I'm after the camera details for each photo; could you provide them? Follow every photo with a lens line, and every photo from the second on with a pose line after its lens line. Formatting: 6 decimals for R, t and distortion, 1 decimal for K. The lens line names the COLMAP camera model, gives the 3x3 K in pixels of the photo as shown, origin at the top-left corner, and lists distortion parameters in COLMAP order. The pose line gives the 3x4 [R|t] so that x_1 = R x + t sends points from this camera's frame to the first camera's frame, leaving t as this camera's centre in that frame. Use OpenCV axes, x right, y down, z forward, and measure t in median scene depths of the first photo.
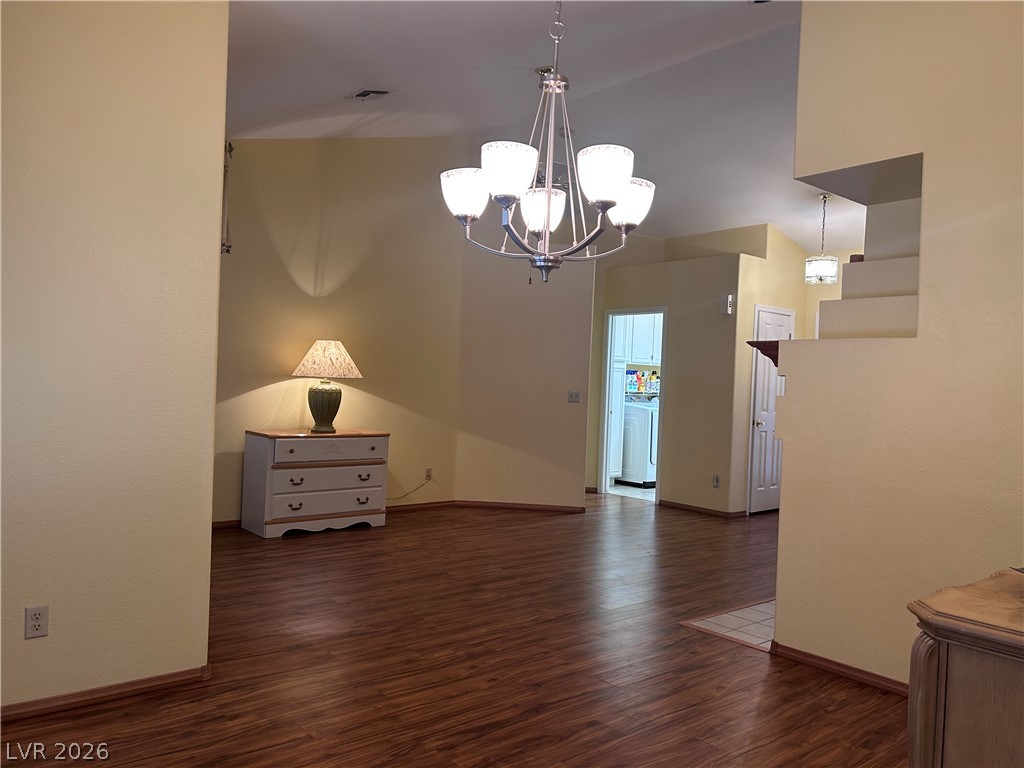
lens RADIAL K [[769.0, 0, 516.7], [0, 769.0, 389.1], [0, 0, 1]] dist [0.056479, -0.054156]
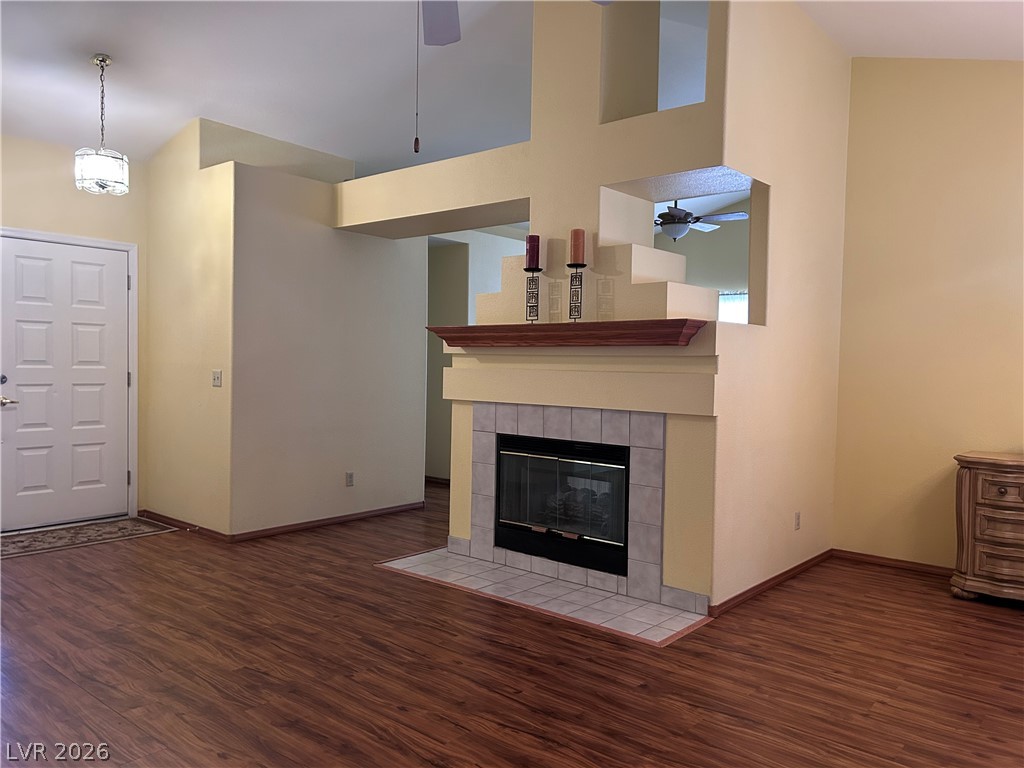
lens RADIAL K [[769.0, 0, 518.3], [0, 769.0, 376.0], [0, 0, 1]] dist [0.056479, -0.054156]
pose [[-0.164815, -0.061056, 0.984433, -0.384565], [-0.018134, 0.998101, 0.058867, -0.029480], [-0.986158, -0.008150, -0.165610, 0.846264]]
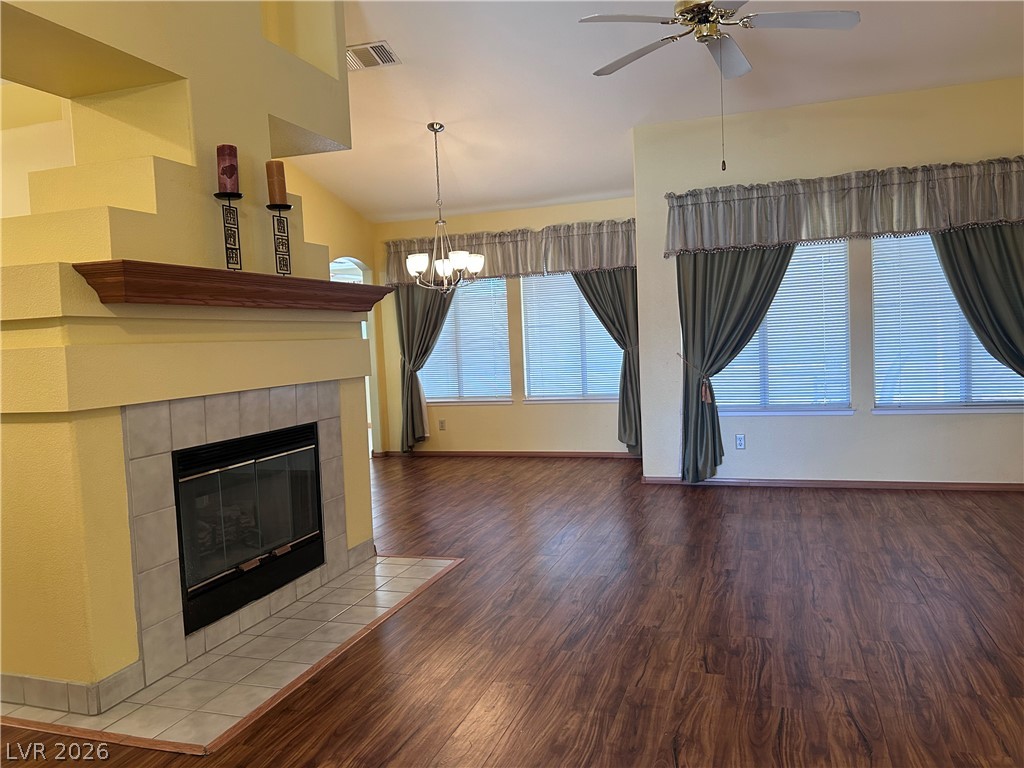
lens RADIAL K [[769.0, 0, 512.0], [0, 769.0, 378.8], [0, 0, 1]] dist [0.056479, -0.054156]
pose [[-0.857687, 0.026762, -0.513475, 0.442468], [0.007971, 0.999217, 0.038764, 0.013720], [0.514110, 0.029154, -0.857229, 1.244442]]
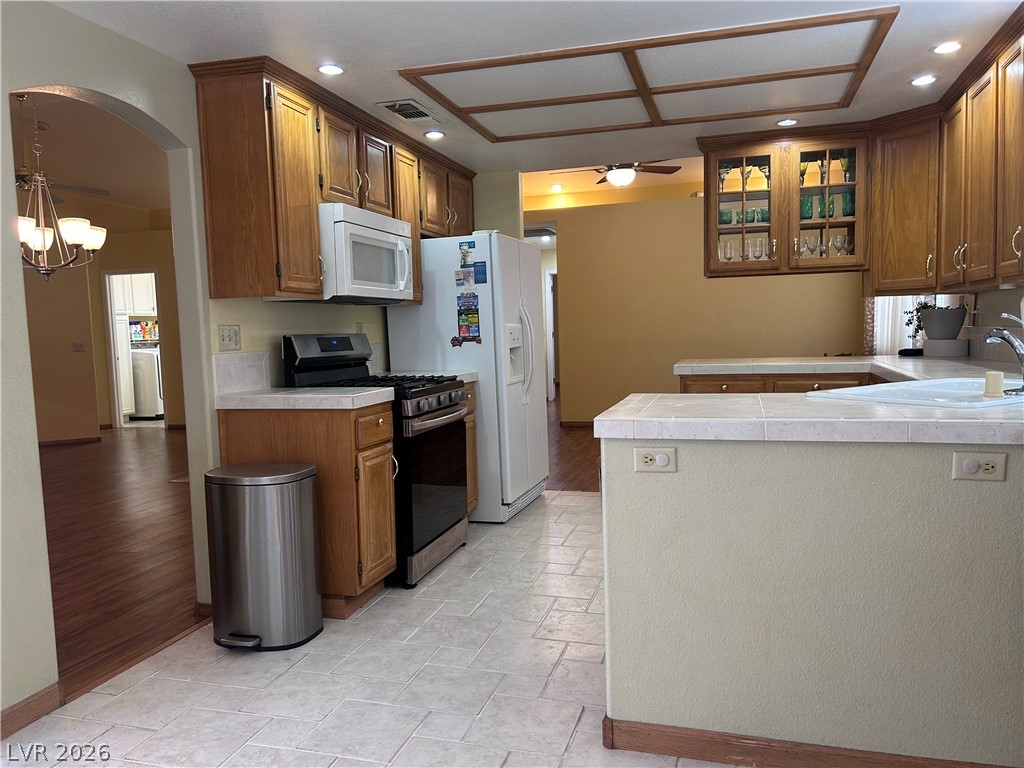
lens RADIAL K [[769.0, 0, 506.2], [0, 769.0, 384.9], [0, 0, 1]] dist [0.056479, -0.054156]
pose [[0.838170, -0.110887, 0.534018, -0.023181], [0.073616, 0.993155, 0.090681, 0.008117], [-0.540418, -0.036694, 0.840596, -0.415570]]
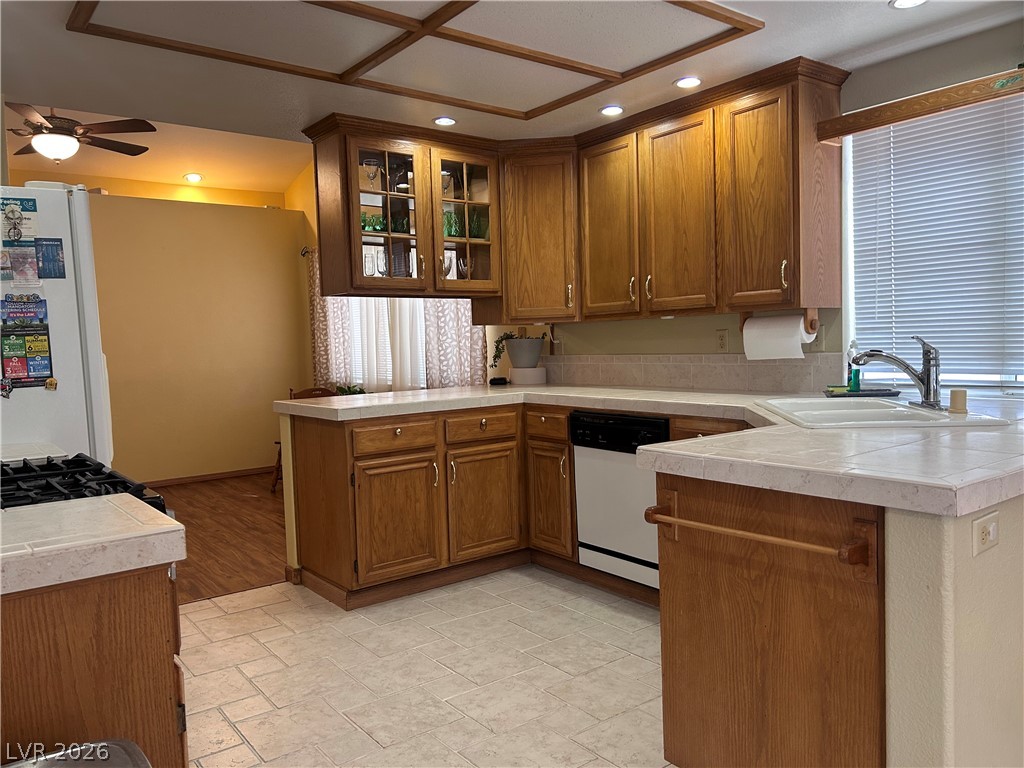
lens RADIAL K [[769.0, 0, 508.8], [0, 769.0, 388.3], [0, 0, 1]] dist [0.056479, -0.054156]
pose [[0.052160, -0.110684, 0.992486, -0.031174], [0.042355, 0.993190, 0.108536, 0.000052], [-0.997740, 0.036376, 0.056493, -0.071061]]
